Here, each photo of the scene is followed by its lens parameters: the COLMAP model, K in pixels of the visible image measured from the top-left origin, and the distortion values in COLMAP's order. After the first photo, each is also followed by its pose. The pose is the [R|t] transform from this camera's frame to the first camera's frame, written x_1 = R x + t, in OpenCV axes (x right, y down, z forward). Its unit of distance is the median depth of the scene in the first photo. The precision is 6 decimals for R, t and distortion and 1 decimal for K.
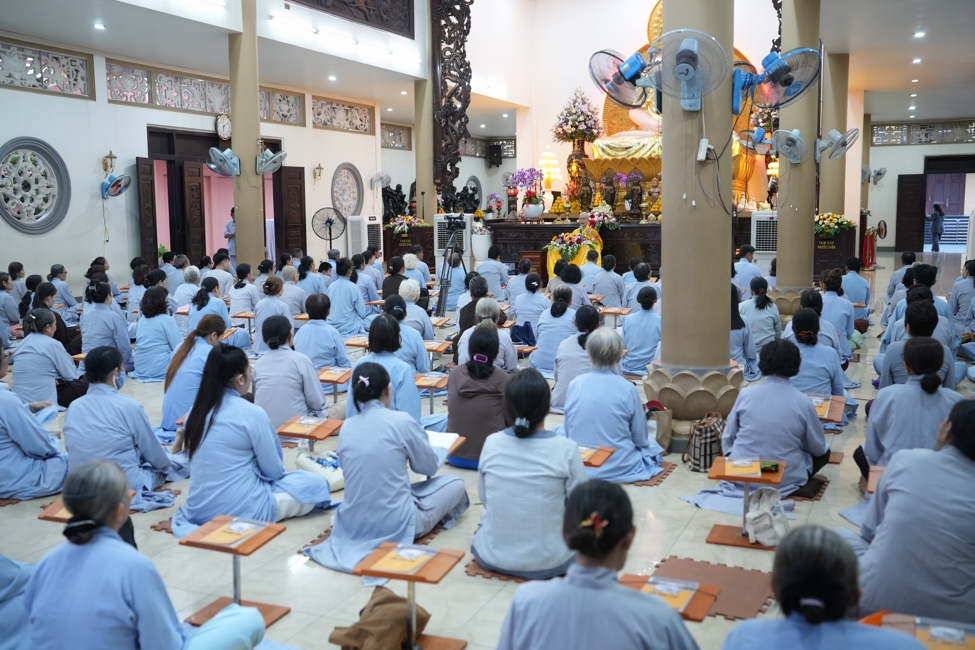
lens RADIAL K [[976.8, 0, 487.5], [0, 976.8, 325.0], [0, 0, 1]] dist [-0.063564, 0.223156]
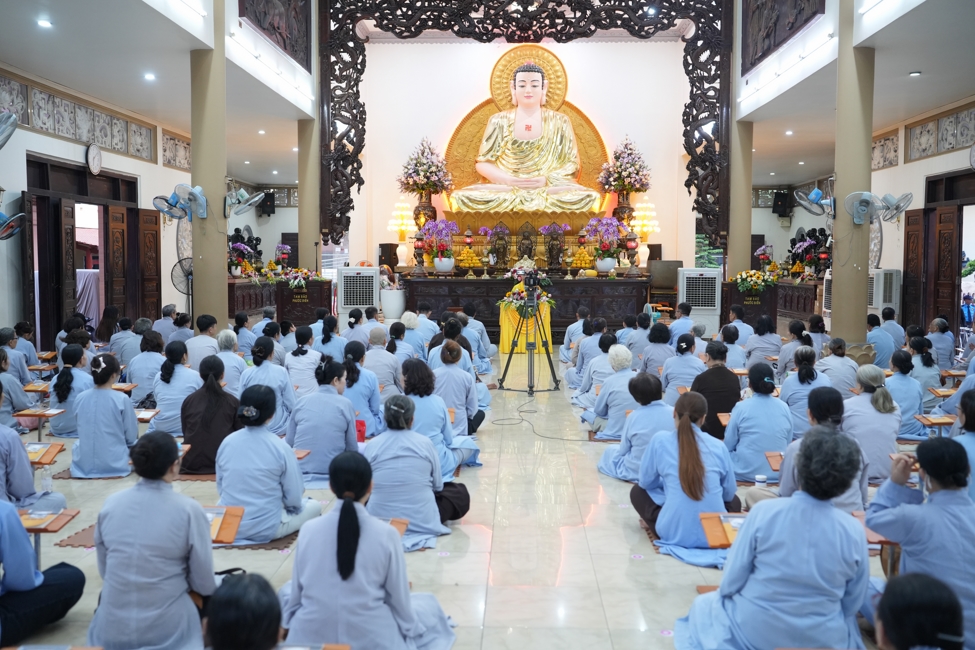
lens RADIAL K [[976.8, 0, 487.5], [0, 976.8, 325.0], [0, 0, 1]] dist [-0.063564, 0.223156]
pose [[0.933444, -0.009669, 0.358592, -0.240405], [0.028949, 0.998407, -0.048436, -0.011543], [-0.357552, 0.055593, 0.932237, 0.105897]]
